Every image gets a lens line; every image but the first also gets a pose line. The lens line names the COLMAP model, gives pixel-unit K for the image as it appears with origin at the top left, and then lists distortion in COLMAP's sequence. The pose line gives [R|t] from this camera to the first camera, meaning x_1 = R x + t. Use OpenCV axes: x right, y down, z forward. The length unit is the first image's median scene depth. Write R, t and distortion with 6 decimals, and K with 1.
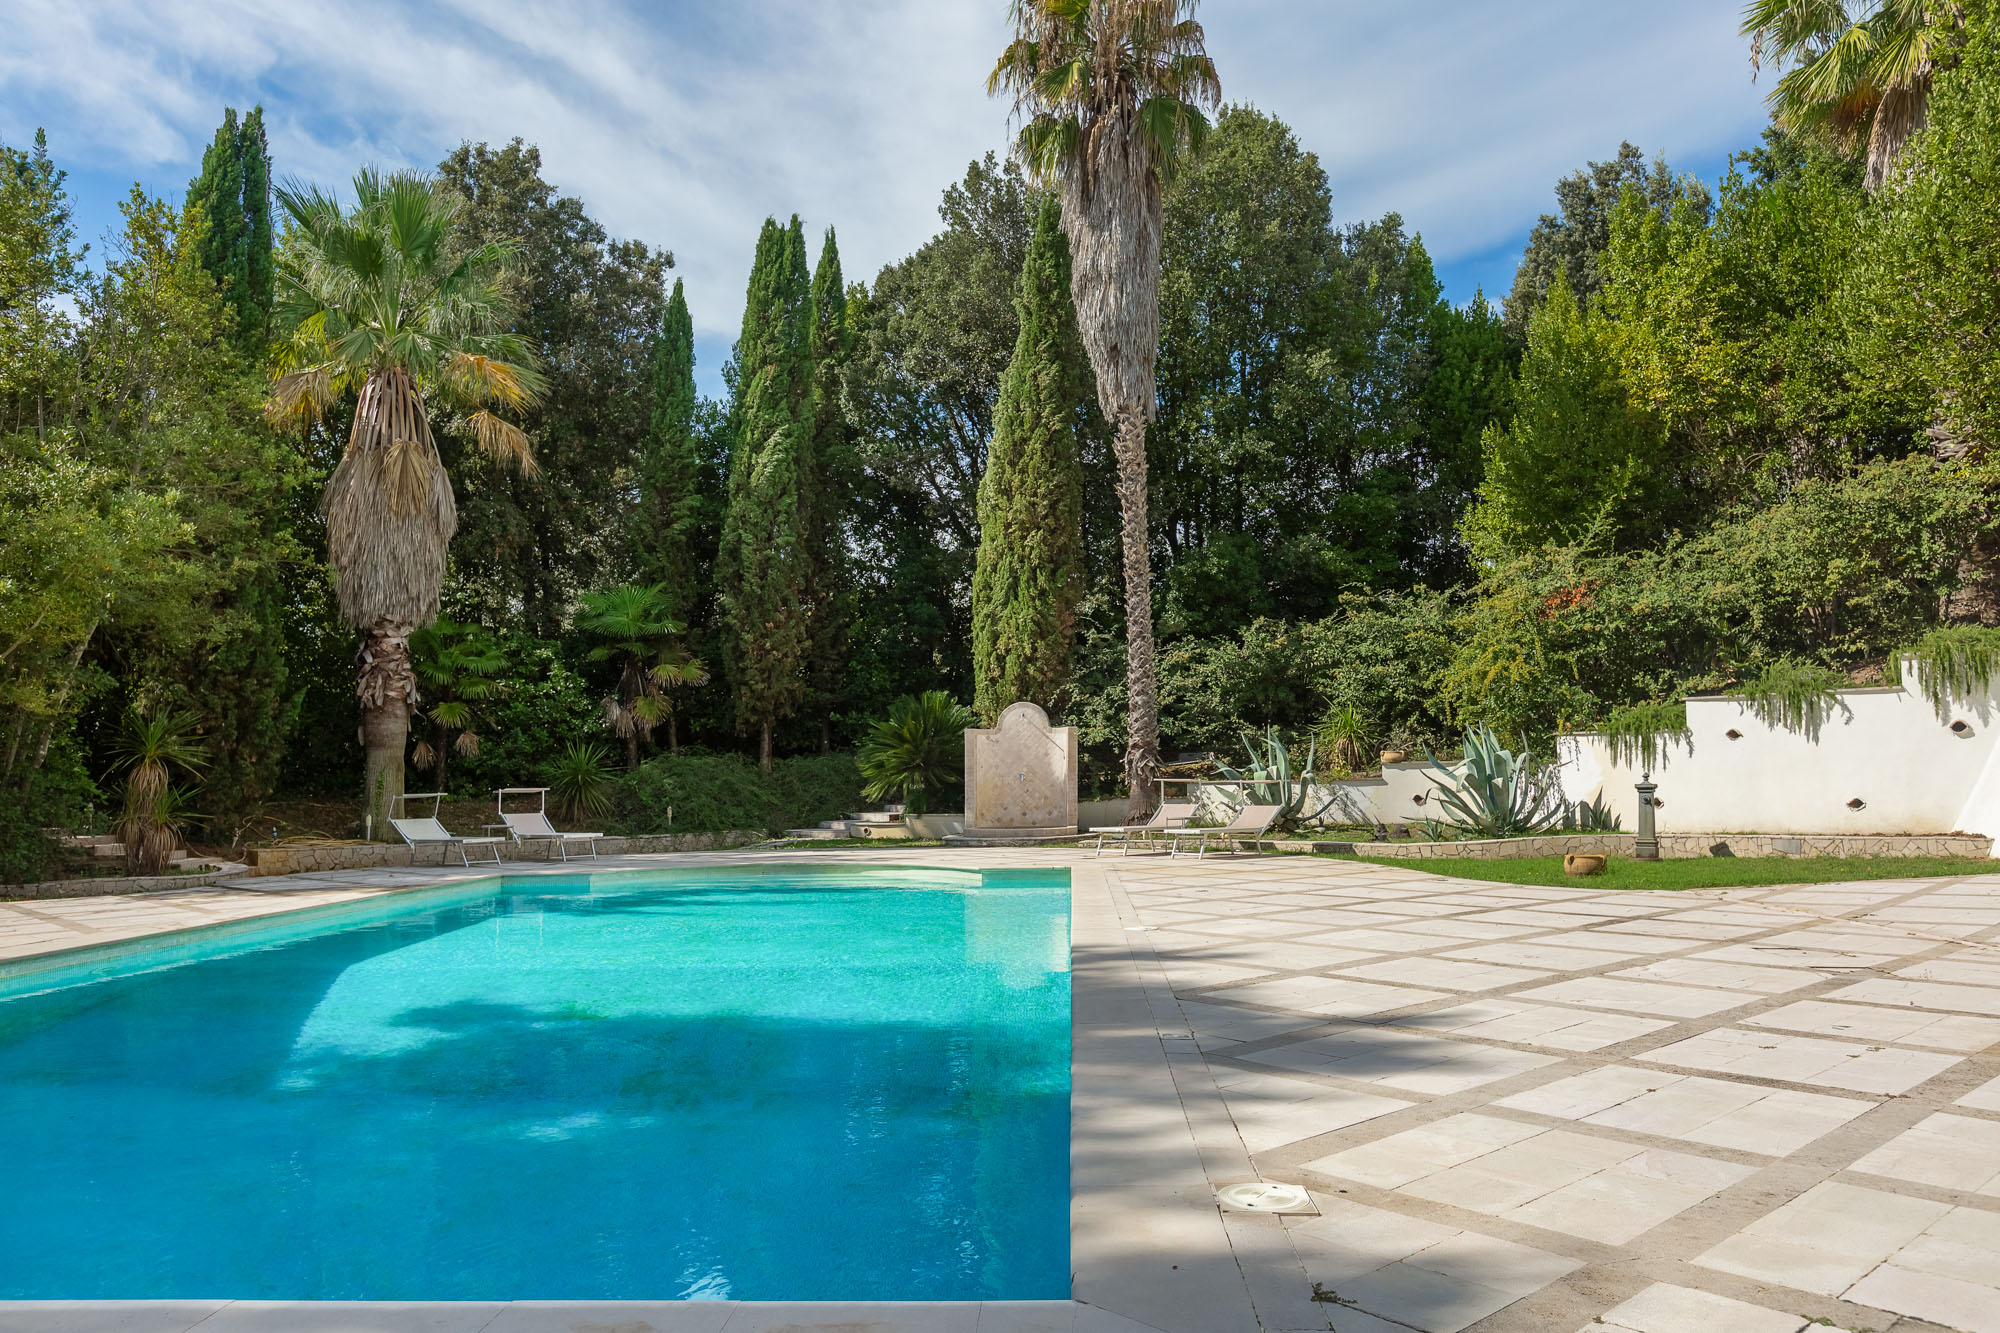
lens RADIAL K [[1433.1, 0, 1073.2], [0, 1433.1, 690.3], [0, 0, 1]] dist [-0.004435, -0.004062]
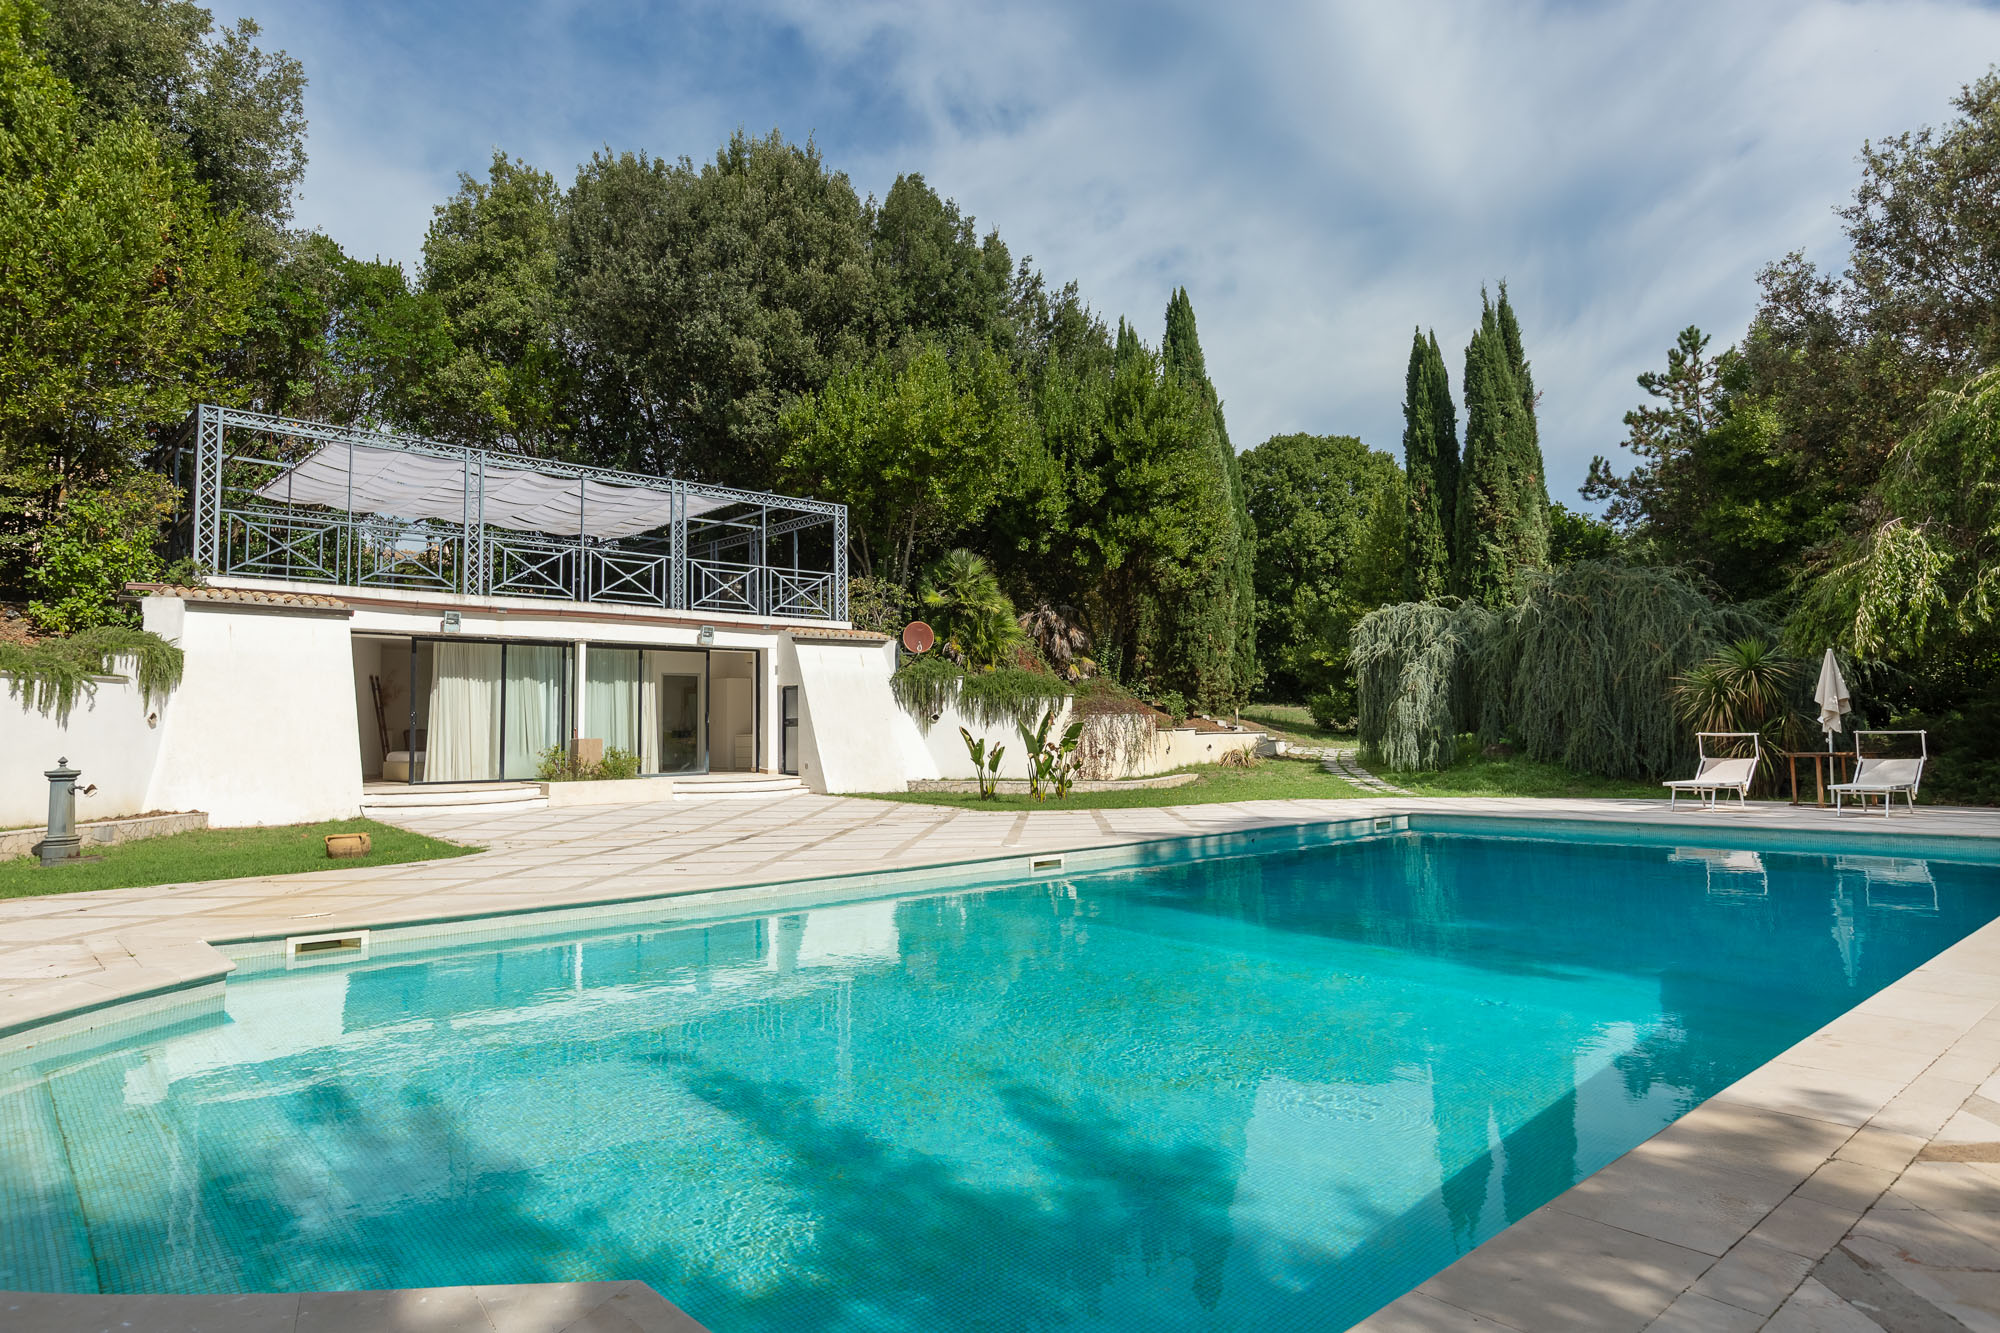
lens RADIAL K [[1165.5, 0, 1000.0], [0, 1165.5, 666.5], [0, 0, 1]] dist [-0.000658, -0.000355]
pose [[-0.684094, 0.065504, 0.726447, -0.323060], [-0.023921, 0.993409, -0.112102, 0.045146], [-0.729002, -0.094065, -0.678018, 0.709229]]
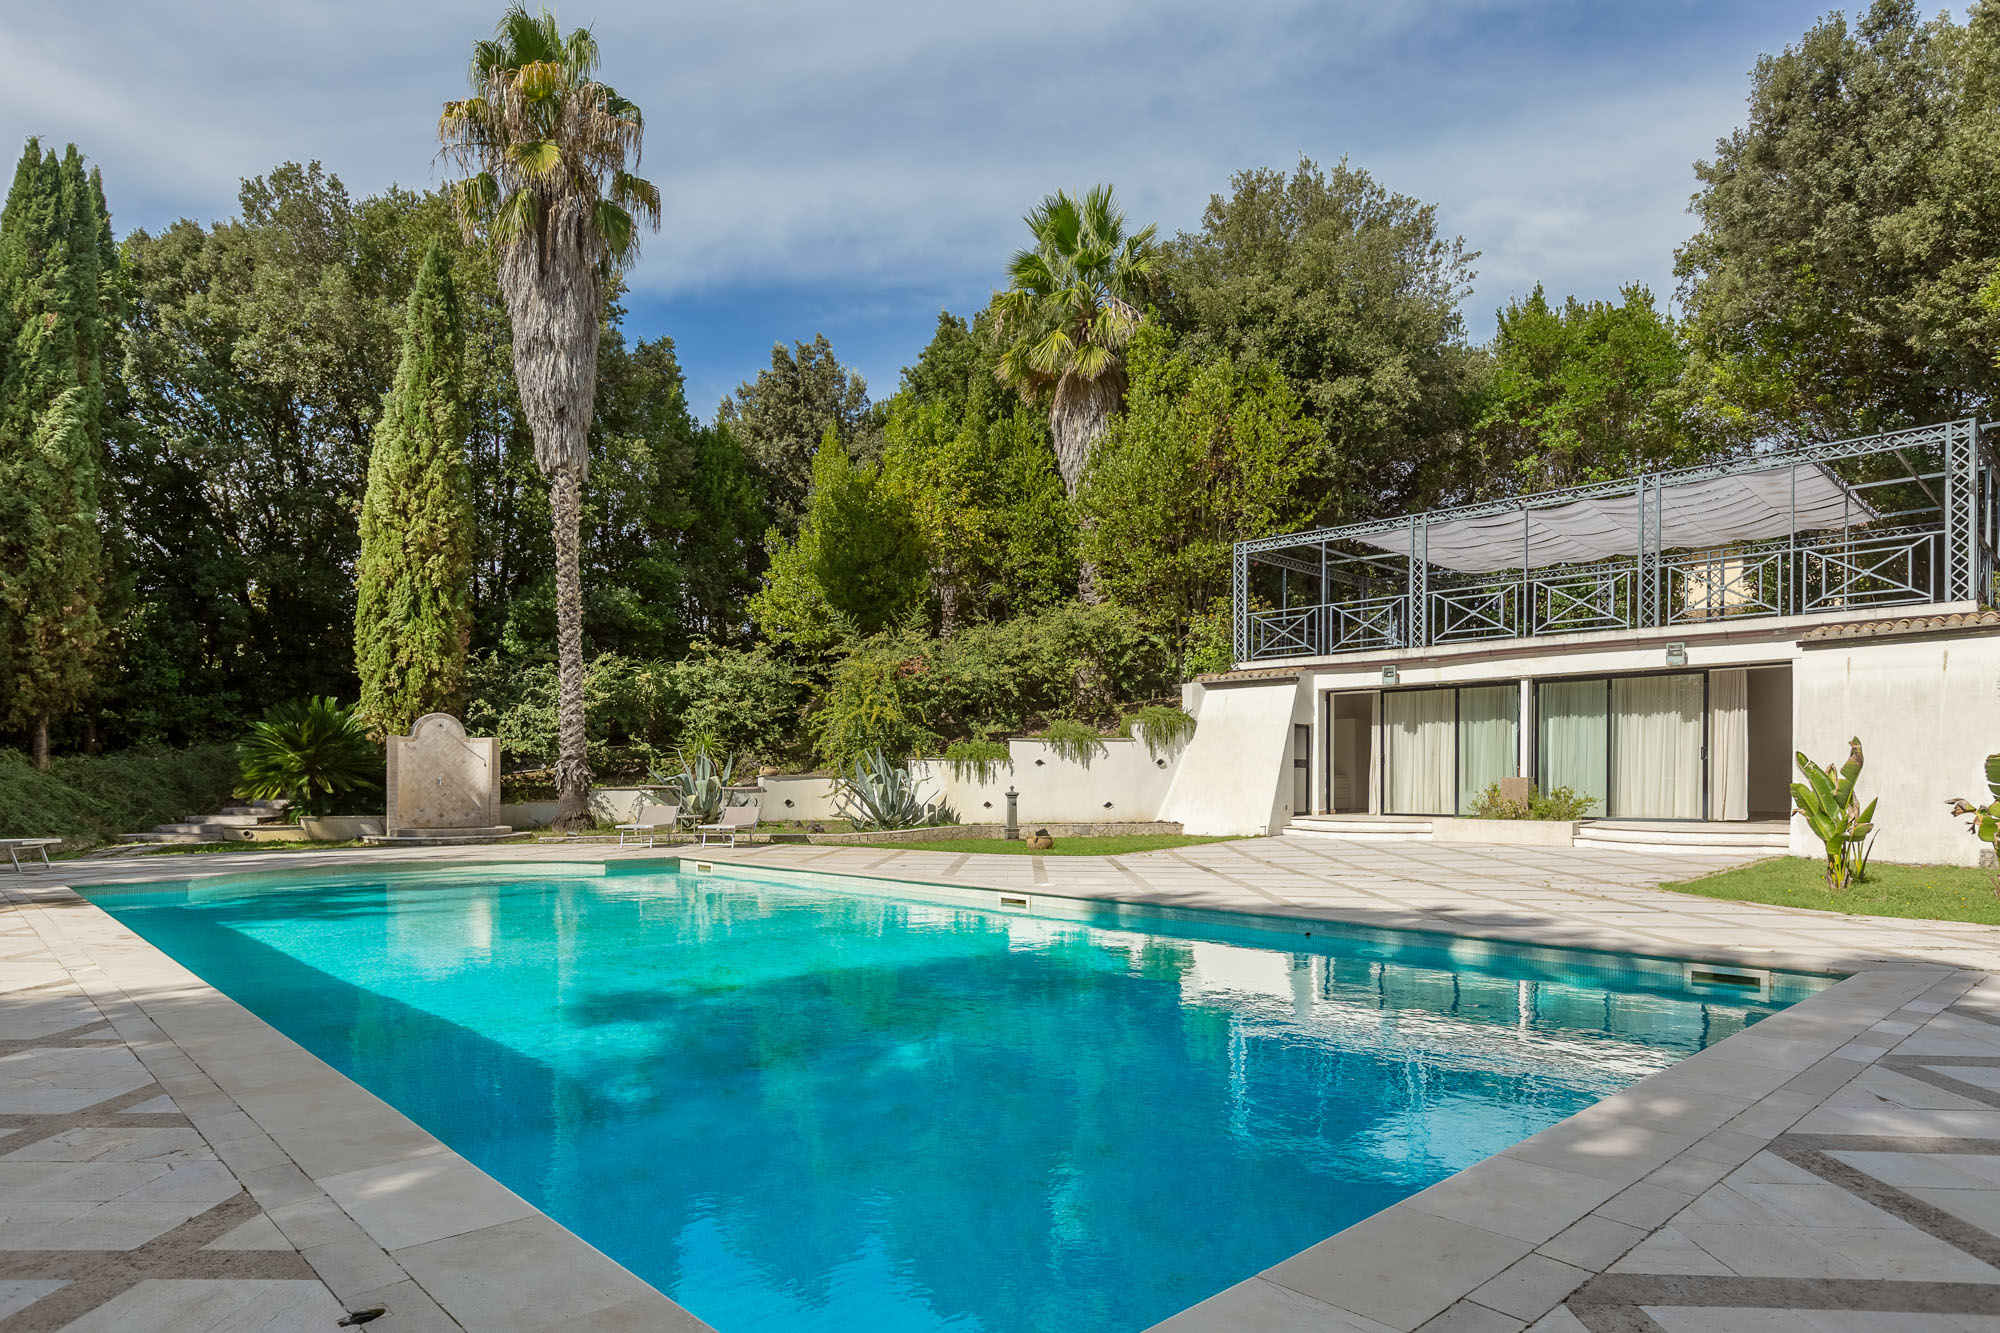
lens RADIAL K [[1134.1, 0, 1002.5], [0, 1134.1, 783.2], [0, 0, 1]] dist [-0.000534, -0.001096]
pose [[0.707342, 0.013473, 0.706743, -0.328122], [-0.054581, 0.997874, 0.035604, 0.007124], [-0.704762, -0.063759, 0.706573, 0.081442]]
